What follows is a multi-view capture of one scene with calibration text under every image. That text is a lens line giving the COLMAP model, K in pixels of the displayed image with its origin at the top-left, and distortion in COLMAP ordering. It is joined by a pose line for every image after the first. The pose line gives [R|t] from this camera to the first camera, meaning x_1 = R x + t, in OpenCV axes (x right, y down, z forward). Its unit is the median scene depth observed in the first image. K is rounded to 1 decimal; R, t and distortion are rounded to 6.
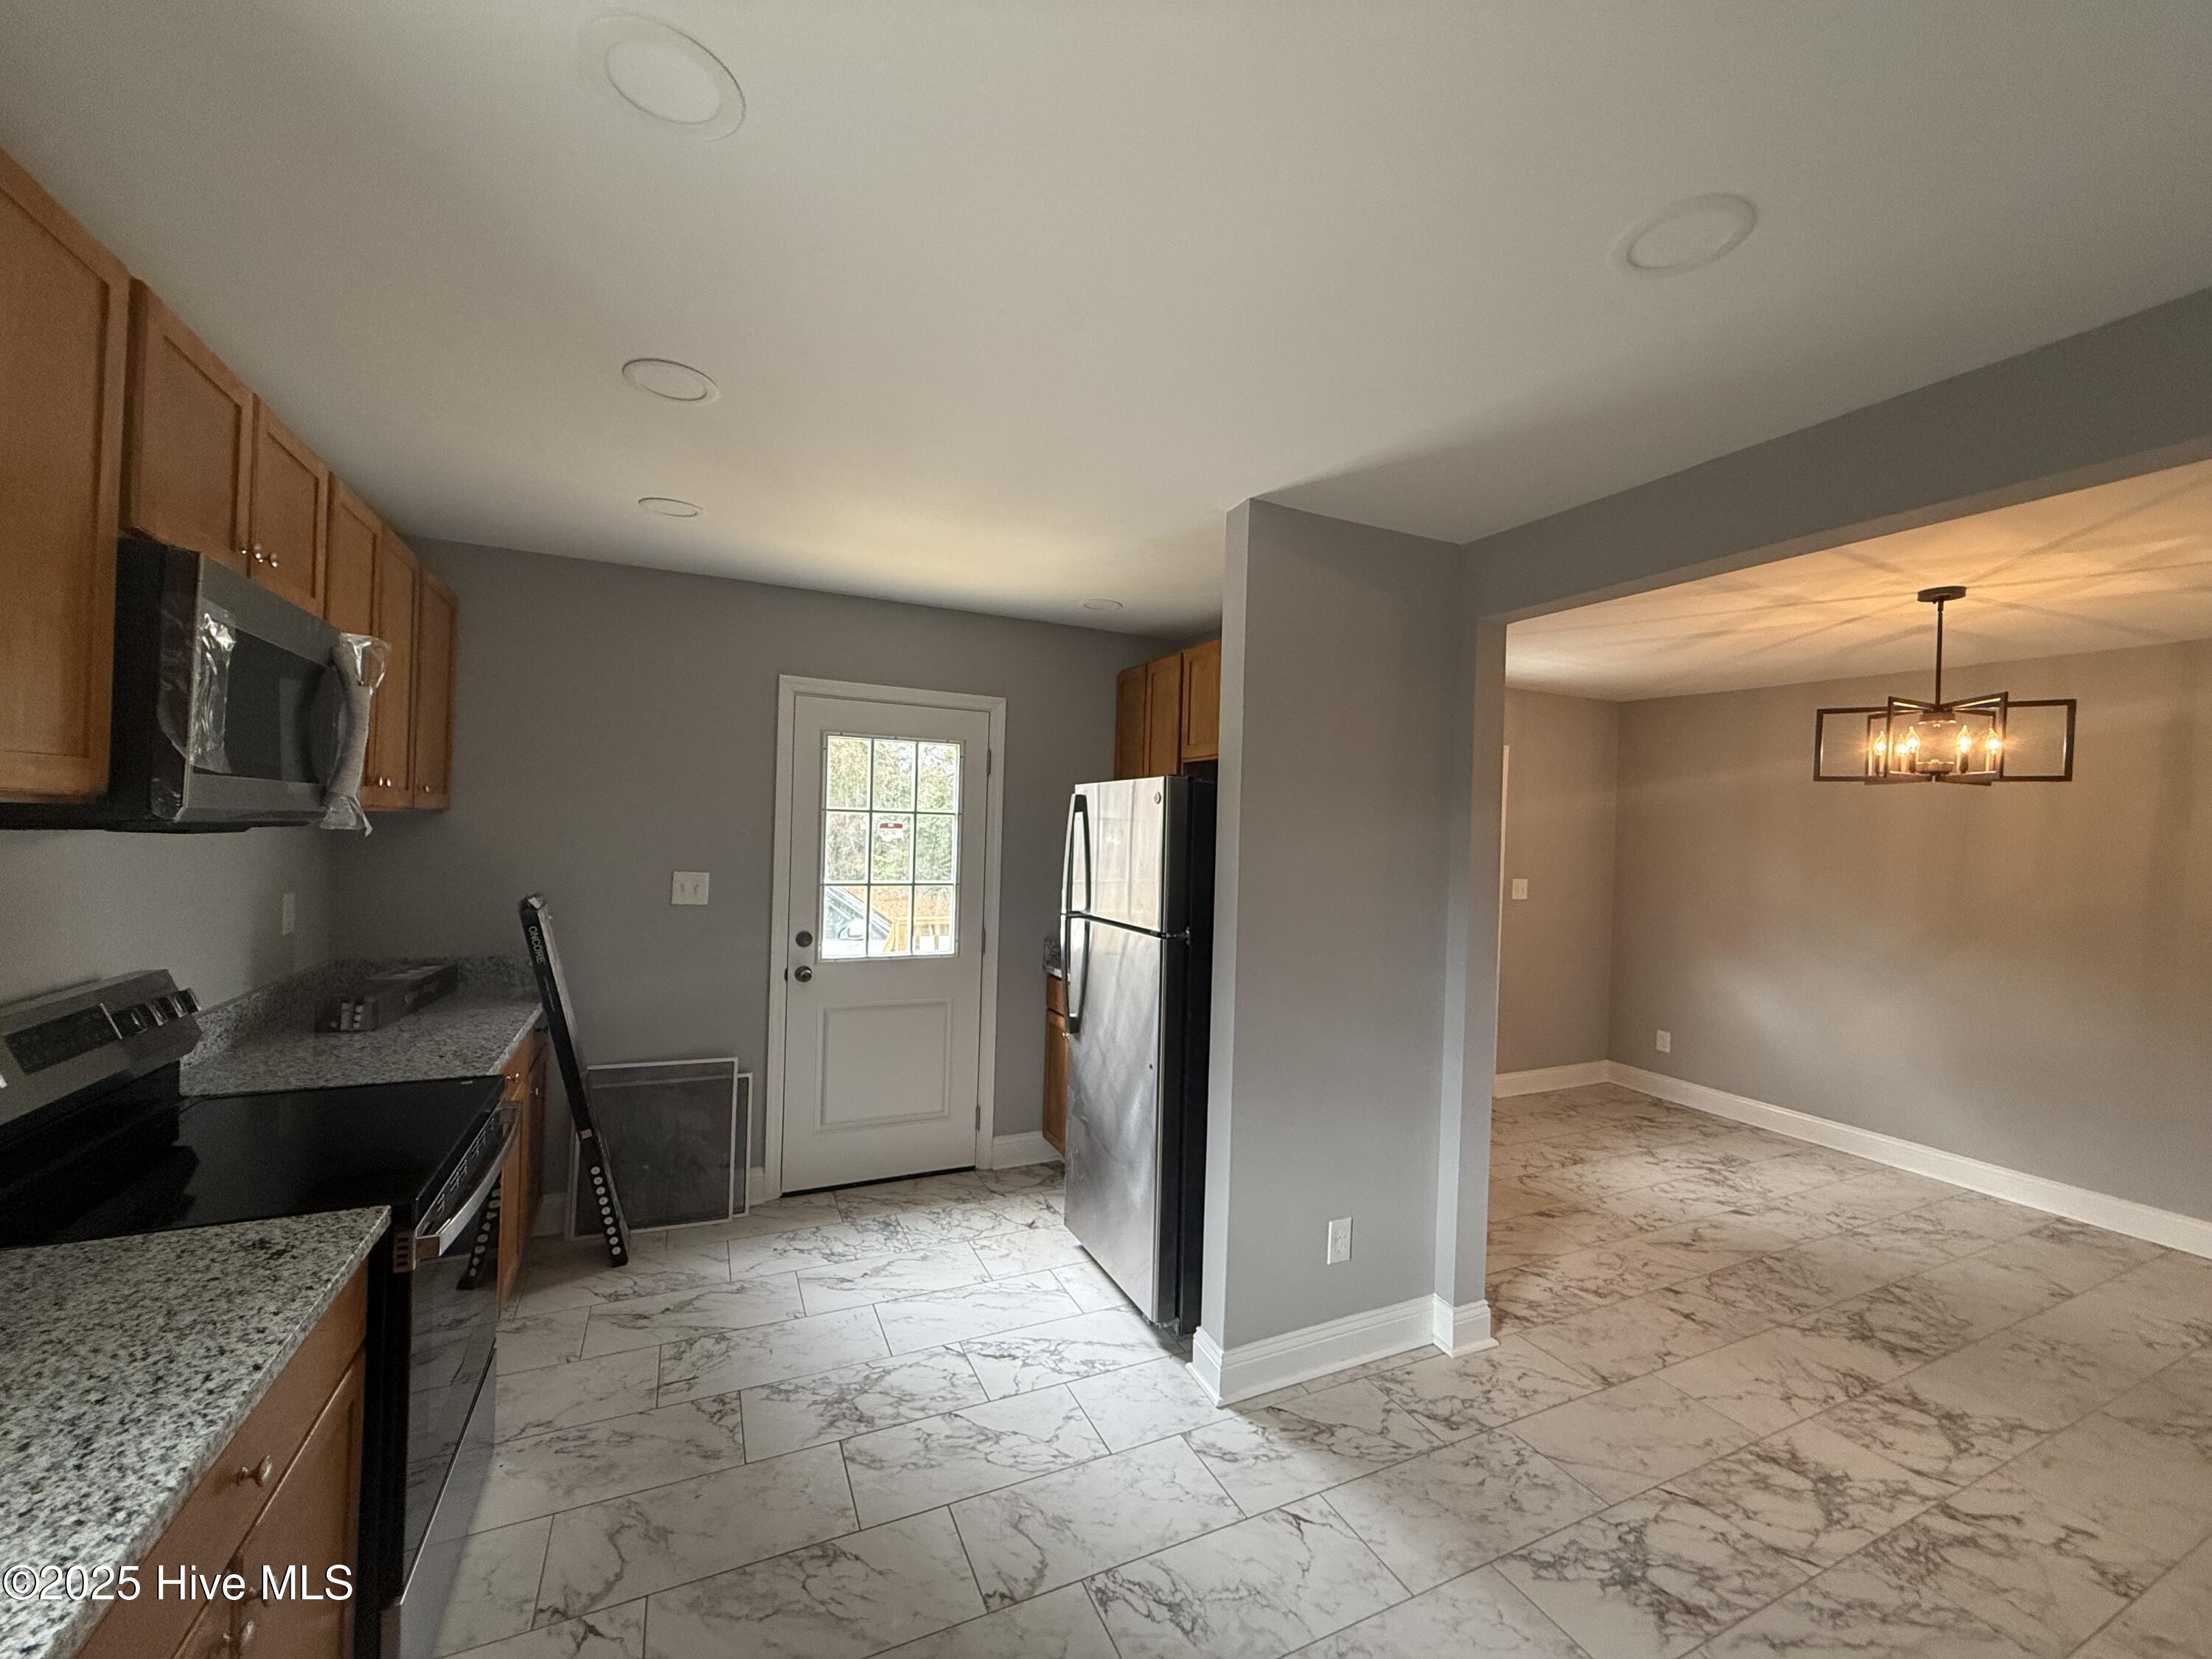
lens RADIAL K [[882.7, 0, 1101.1], [0, 882.7, 832.1], [0, 0, 1]] dist [0.002713, 0.000388]
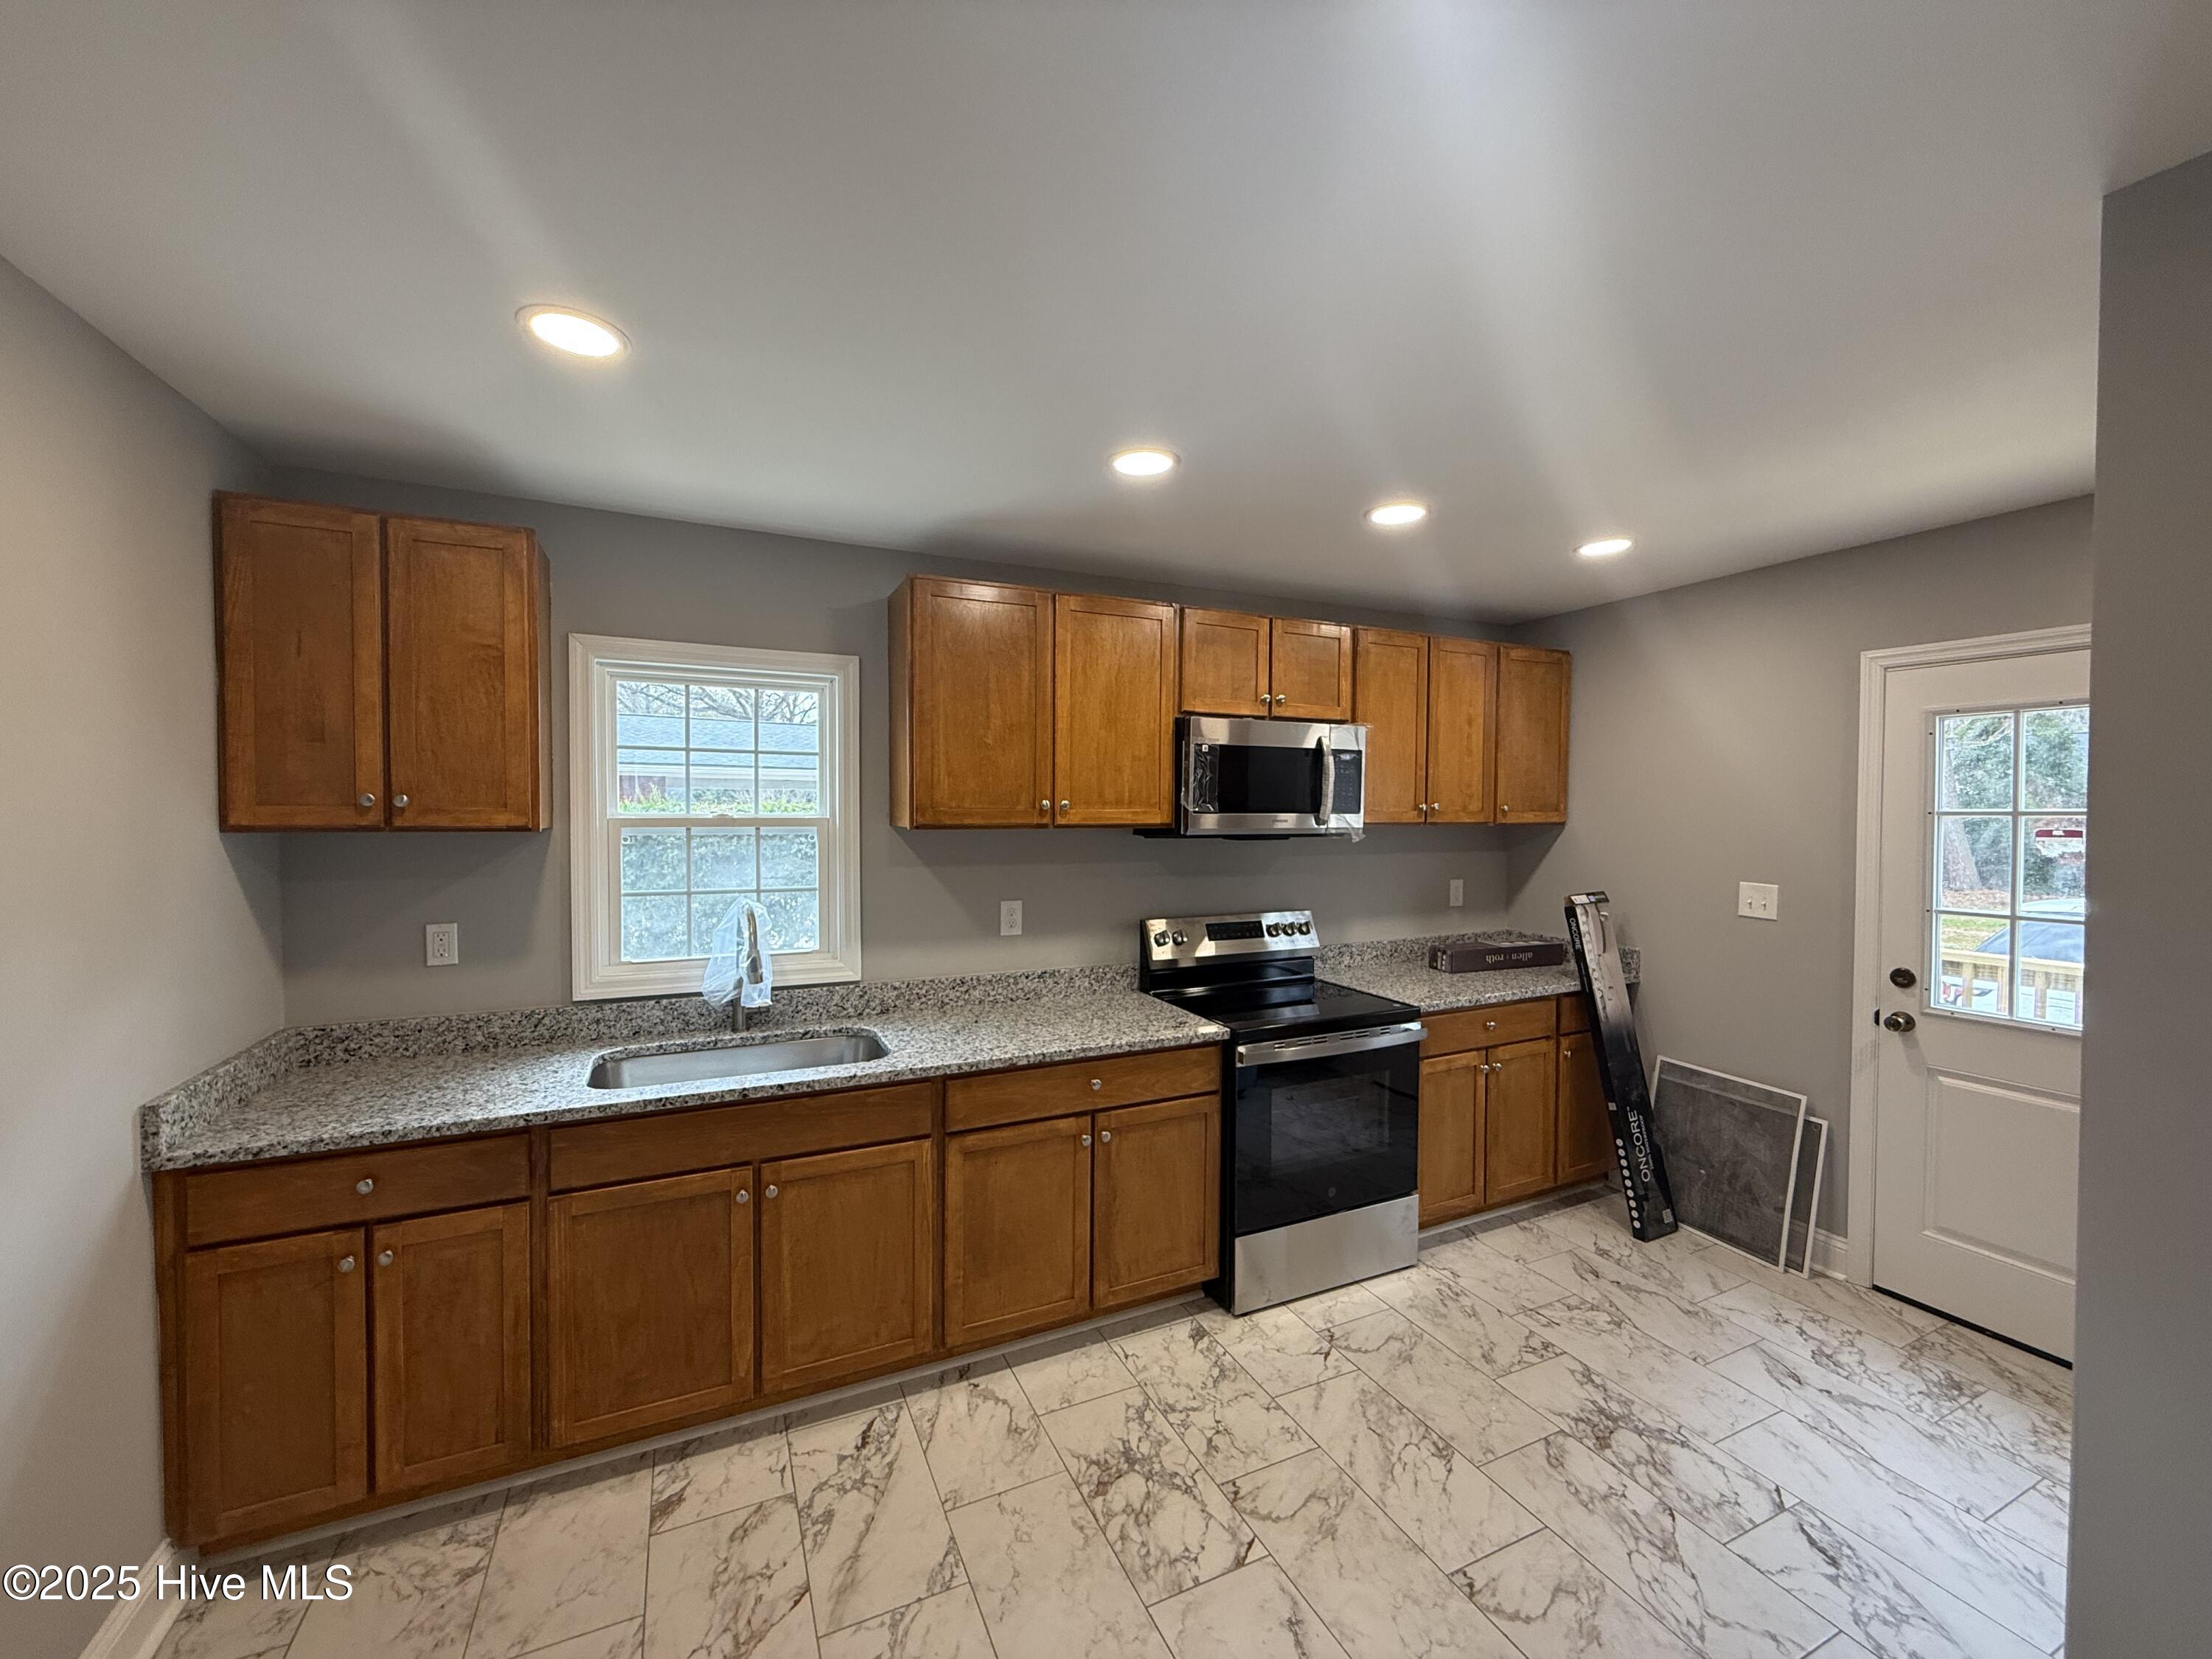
lens RADIAL K [[882.7, 0, 1101.1], [0, 882.7, 832.1], [0, 0, 1]] dist [0.002713, 0.000388]
pose [[-0.002181, -0.005000, -0.999985, 0.571788], [-0.004813, 0.999976, -0.004989, -0.002802], [0.999986, 0.004802, -0.002205, 0.352586]]
